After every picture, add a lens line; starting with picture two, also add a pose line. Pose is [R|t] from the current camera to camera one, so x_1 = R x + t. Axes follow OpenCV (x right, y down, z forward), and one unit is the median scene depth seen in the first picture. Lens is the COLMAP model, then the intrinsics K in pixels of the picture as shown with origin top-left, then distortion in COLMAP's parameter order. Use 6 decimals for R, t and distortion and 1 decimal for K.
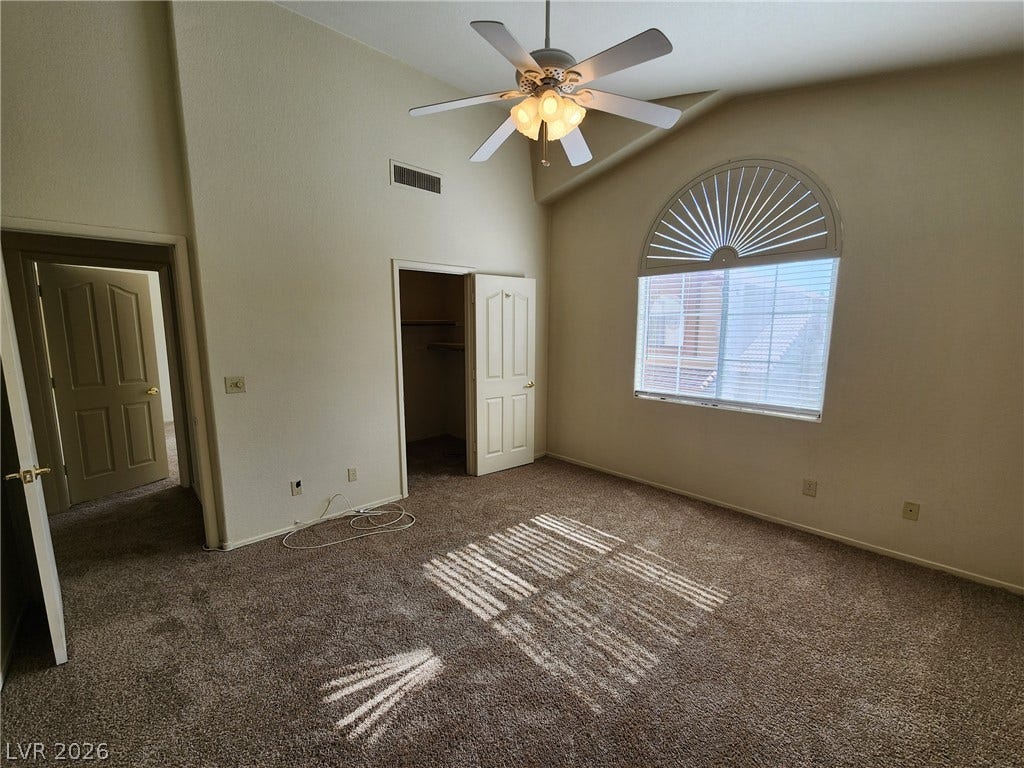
lens RADIAL K [[414.8, 0, 514.6], [0, 414.8, 385.7], [0, 0, 1]] dist [0.000578, -0.000003]
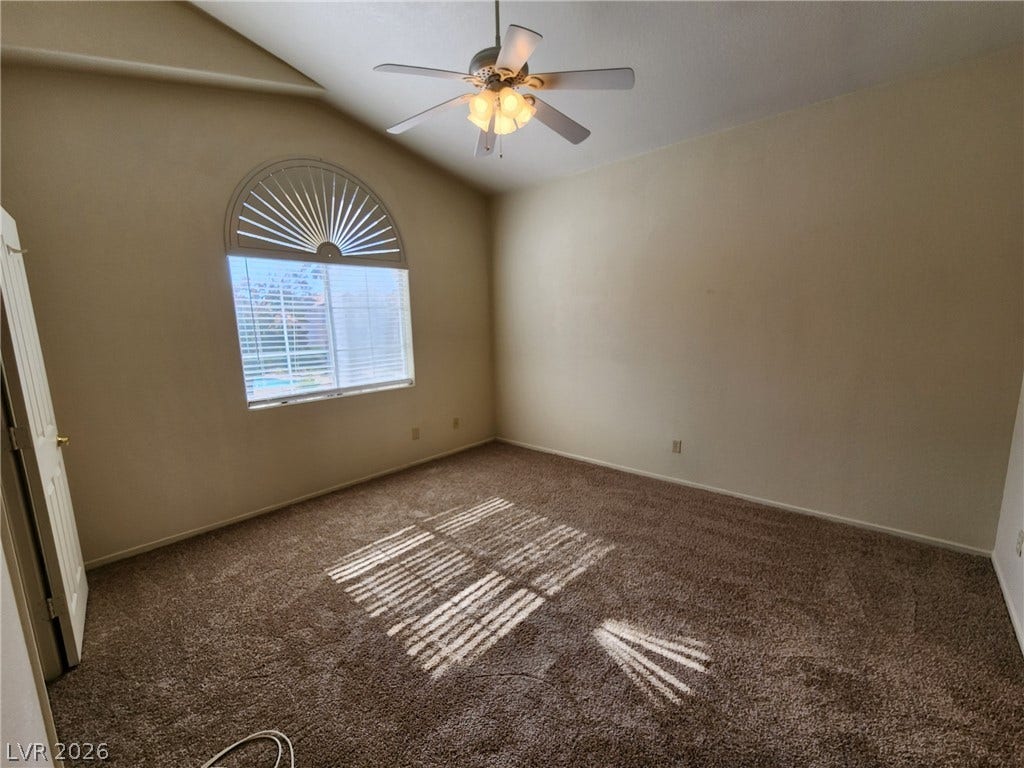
lens RADIAL K [[414.8, 0, 514.6], [0, 414.8, 385.7], [0, 0, 1]] dist [0.000578, -0.000003]
pose [[-0.056997, -0.150868, 0.986909, -0.736450], [0.167389, 0.973080, 0.158421, -0.084209], [-0.984242, 0.174227, -0.030209, 0.759828]]
